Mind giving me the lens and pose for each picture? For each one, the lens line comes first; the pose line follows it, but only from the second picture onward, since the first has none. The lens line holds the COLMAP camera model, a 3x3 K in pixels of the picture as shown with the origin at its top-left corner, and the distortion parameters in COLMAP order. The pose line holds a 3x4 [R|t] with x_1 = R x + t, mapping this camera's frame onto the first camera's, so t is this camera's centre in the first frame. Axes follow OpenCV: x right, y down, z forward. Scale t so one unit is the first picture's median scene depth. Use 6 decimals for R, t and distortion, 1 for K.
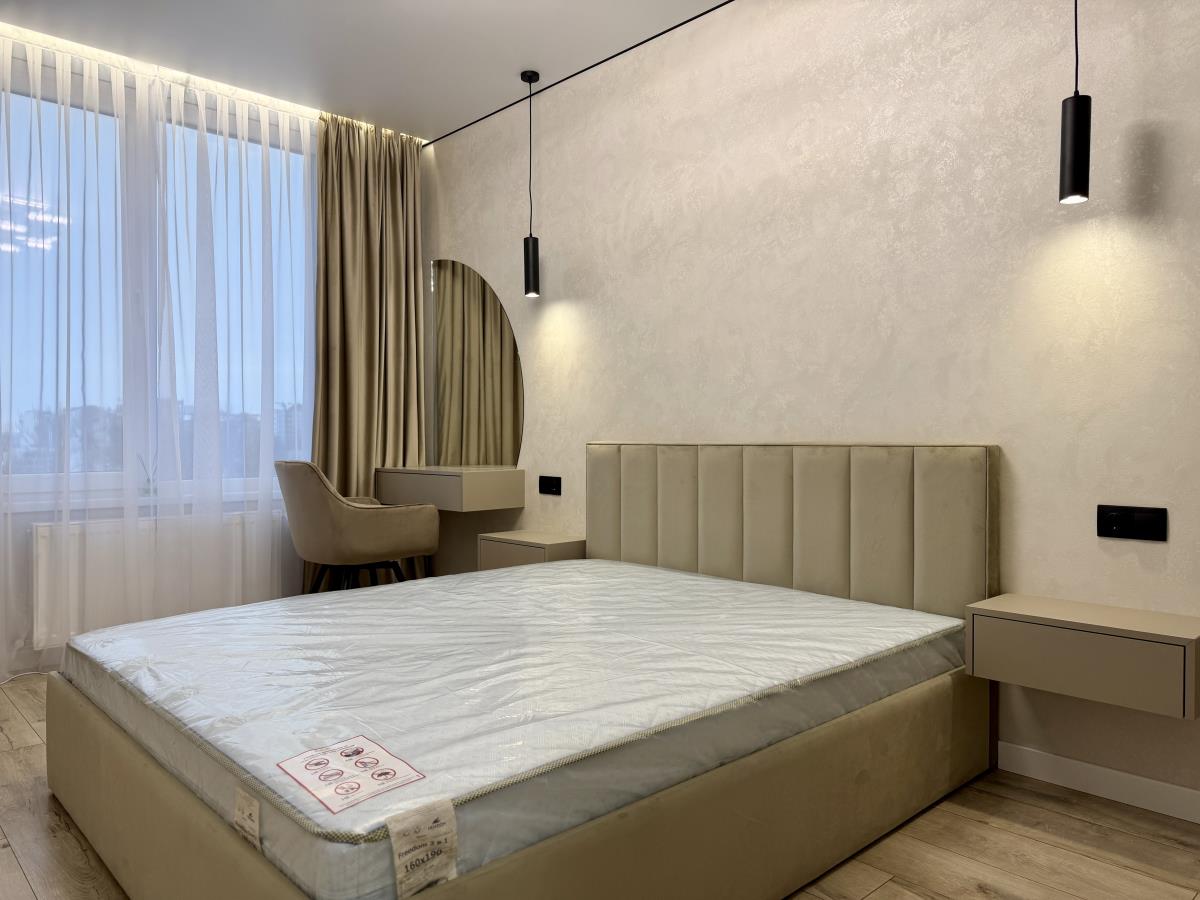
lens RADIAL K [[843.9, 0, 604.7], [0, 843.9, 448.9], [0, 0, 1]] dist [0.058386, -0.067544]
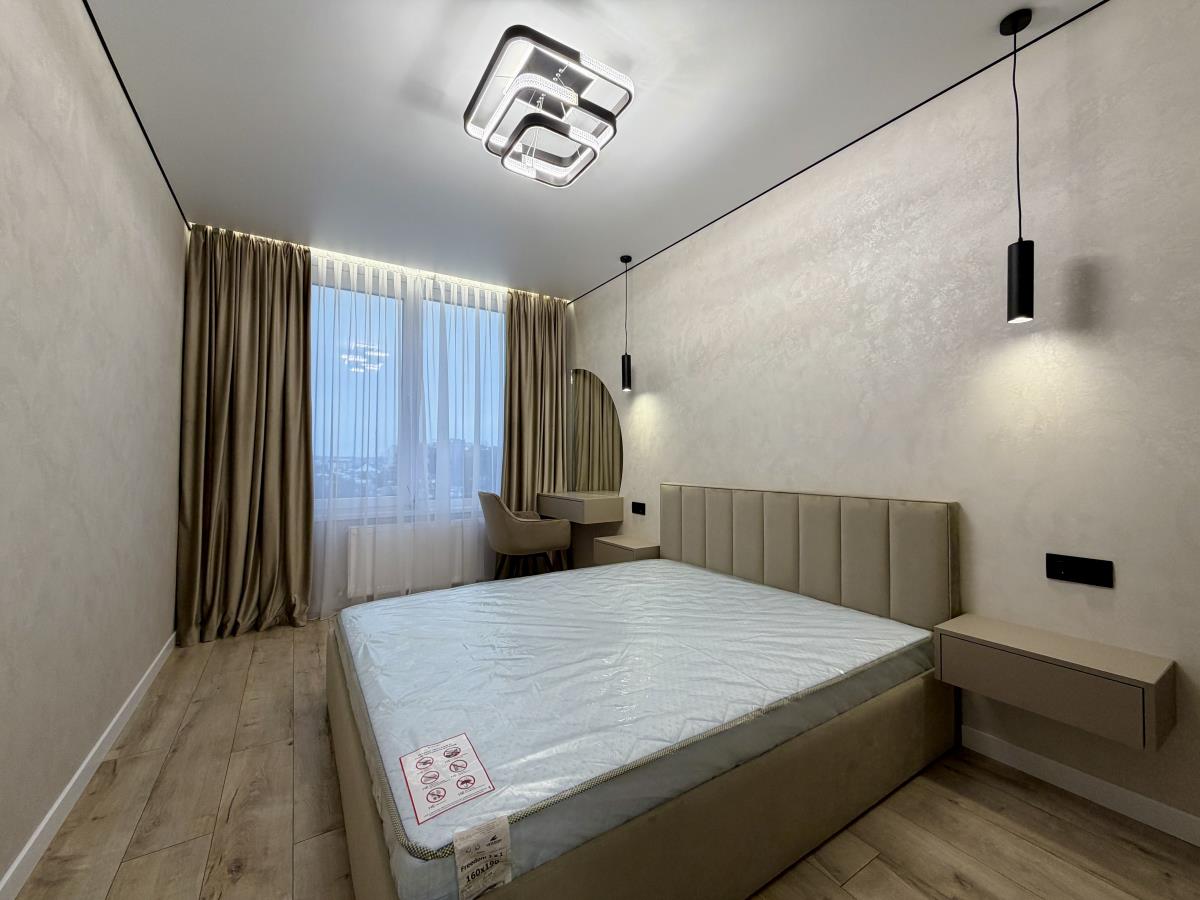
lens RADIAL K [[478.2, 0, 598.7], [0, 478.2, 449.0], [0, 0, 1]] dist [-0.000722, 0.000653]
pose [[0.982904, -0.003275, -0.184087, 0.043930], [-0.003175, 0.999392, -0.034730, -0.059162], [0.184089, 0.034721, 0.982296, 0.149395]]
